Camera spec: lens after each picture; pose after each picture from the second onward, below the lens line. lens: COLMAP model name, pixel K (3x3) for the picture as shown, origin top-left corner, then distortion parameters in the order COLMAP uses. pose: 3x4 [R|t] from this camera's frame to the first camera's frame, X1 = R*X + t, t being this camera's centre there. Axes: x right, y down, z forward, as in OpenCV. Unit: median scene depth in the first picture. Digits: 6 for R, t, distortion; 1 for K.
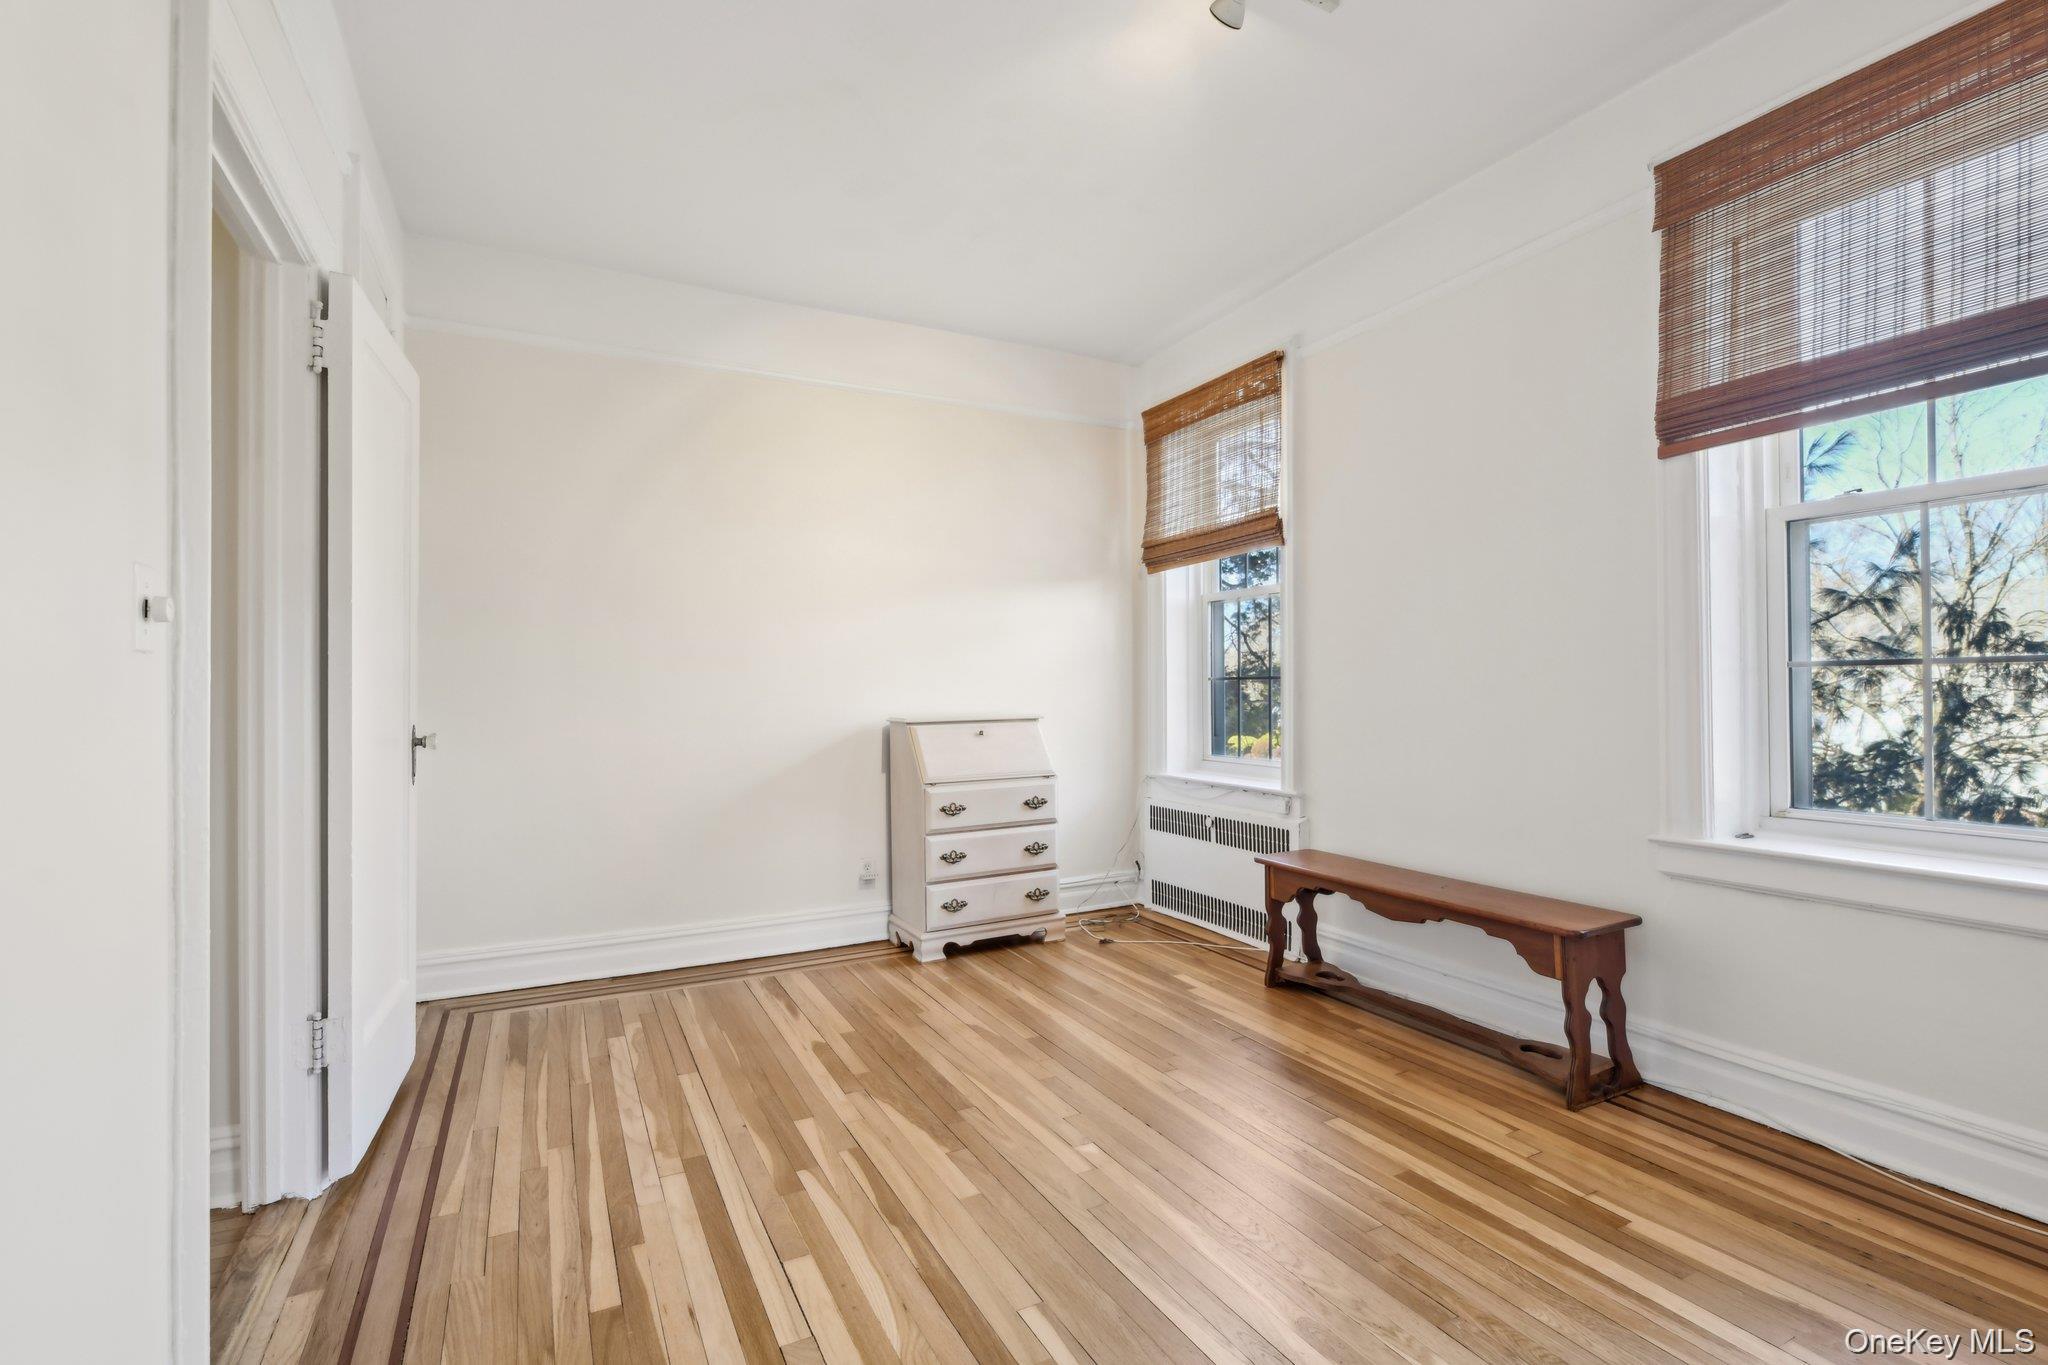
lens RADIAL K [[942.8, 0, 1024.0], [0, 942.8, 690.3], [0, 0, 1]] dist [0.000400, -0.000034]
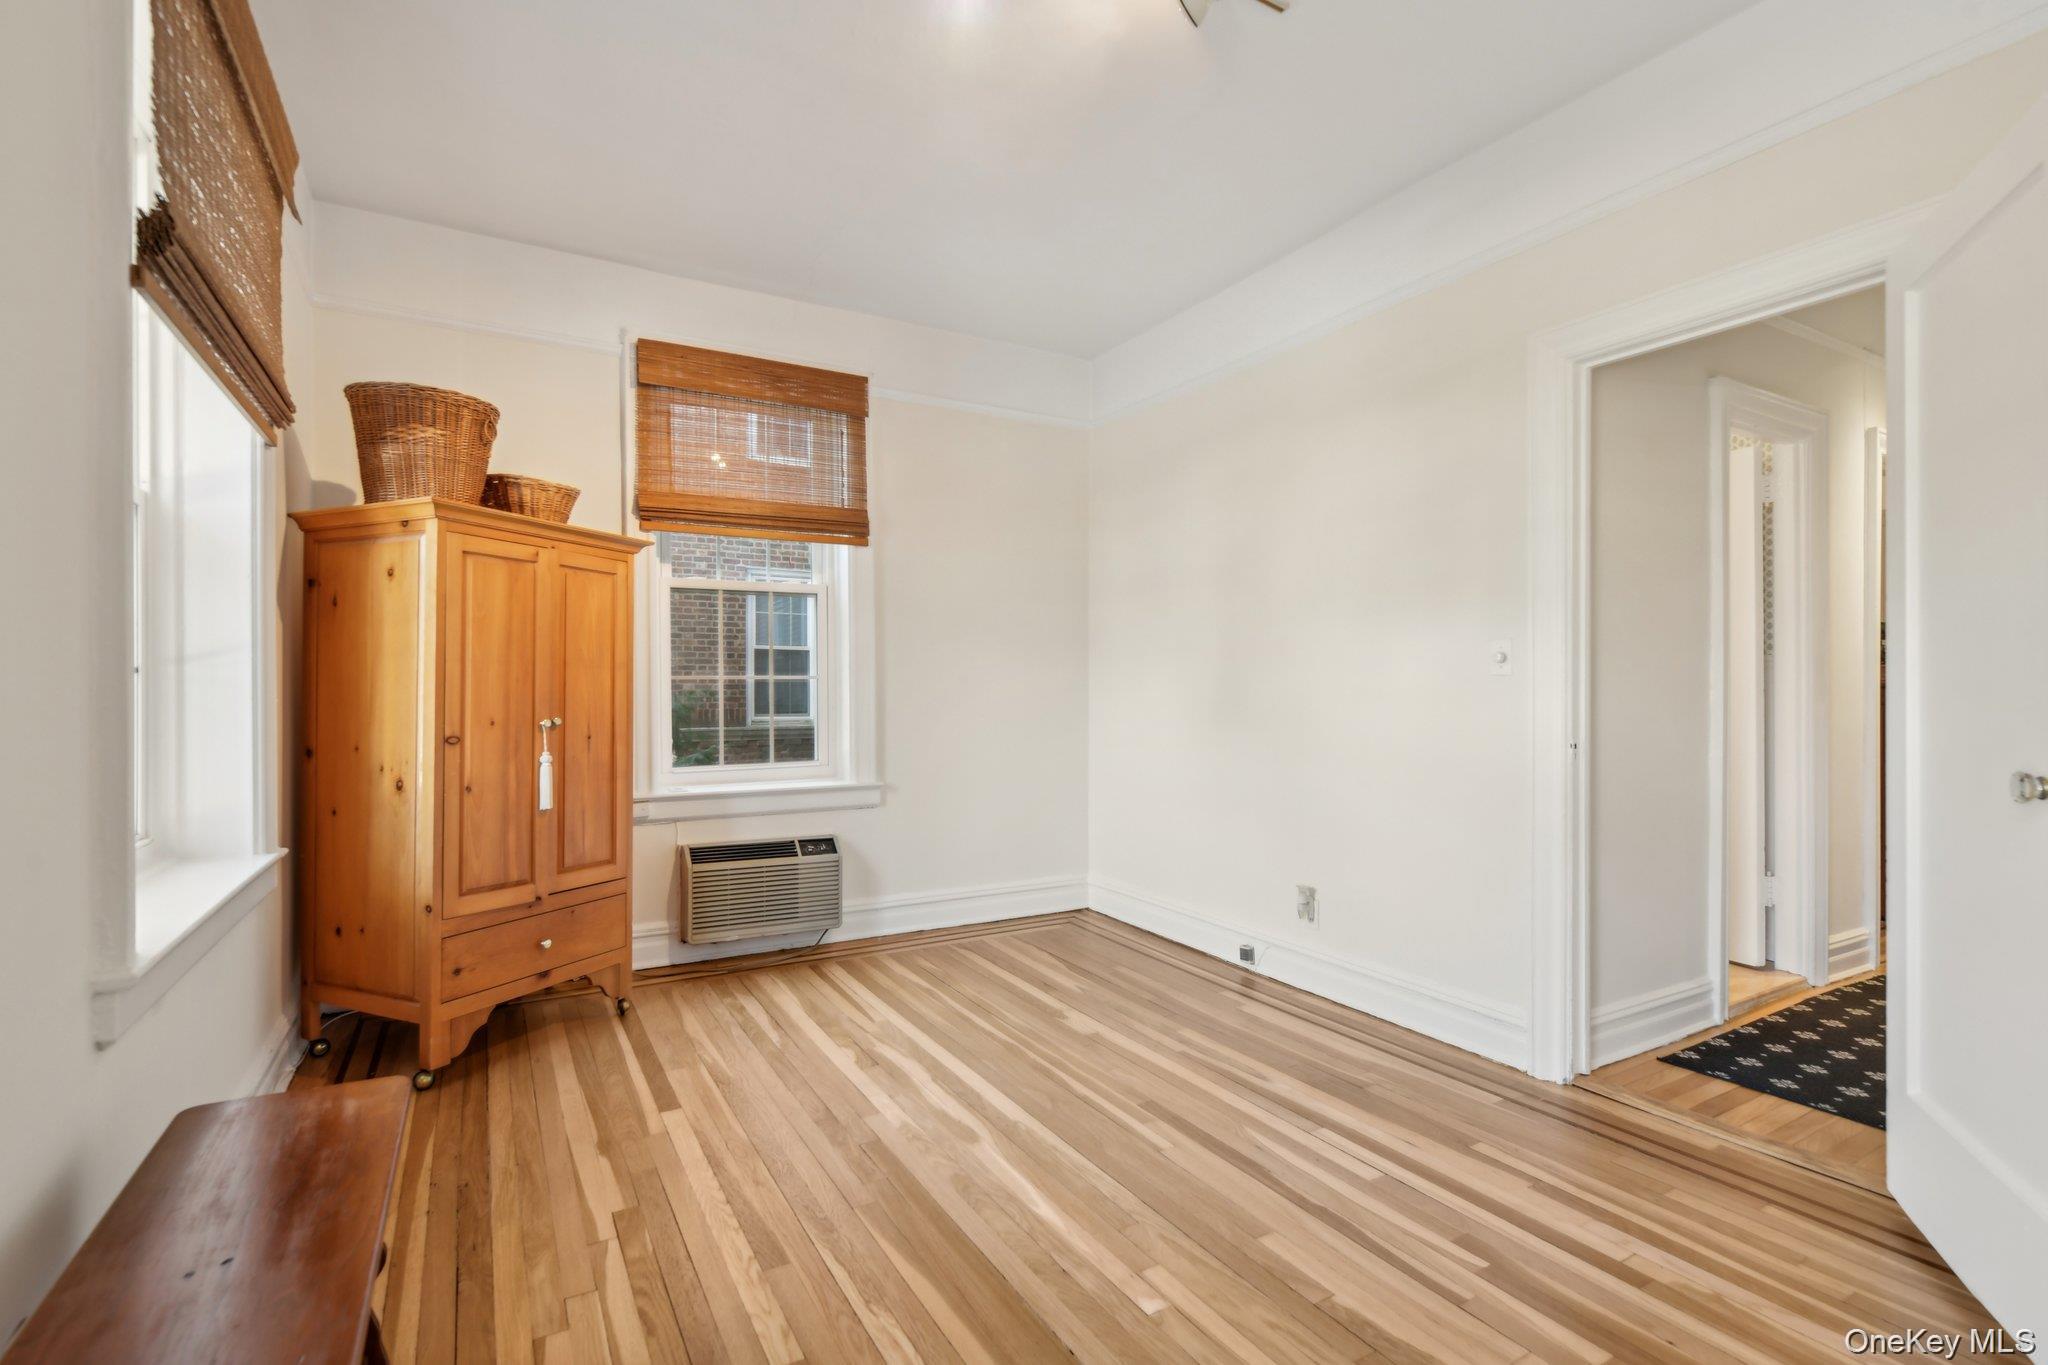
lens RADIAL K [[942.8, 0, 1027.4], [0, 942.8, 688.6], [0, 0, 1]] dist [0.000400, -0.000034]
pose [[-0.998903, 0.005219, -0.046535, 0.222441], [0.005686, 0.999935, -0.009911, 0.002245], [0.046480, -0.010165, -0.998867, 1.951584]]
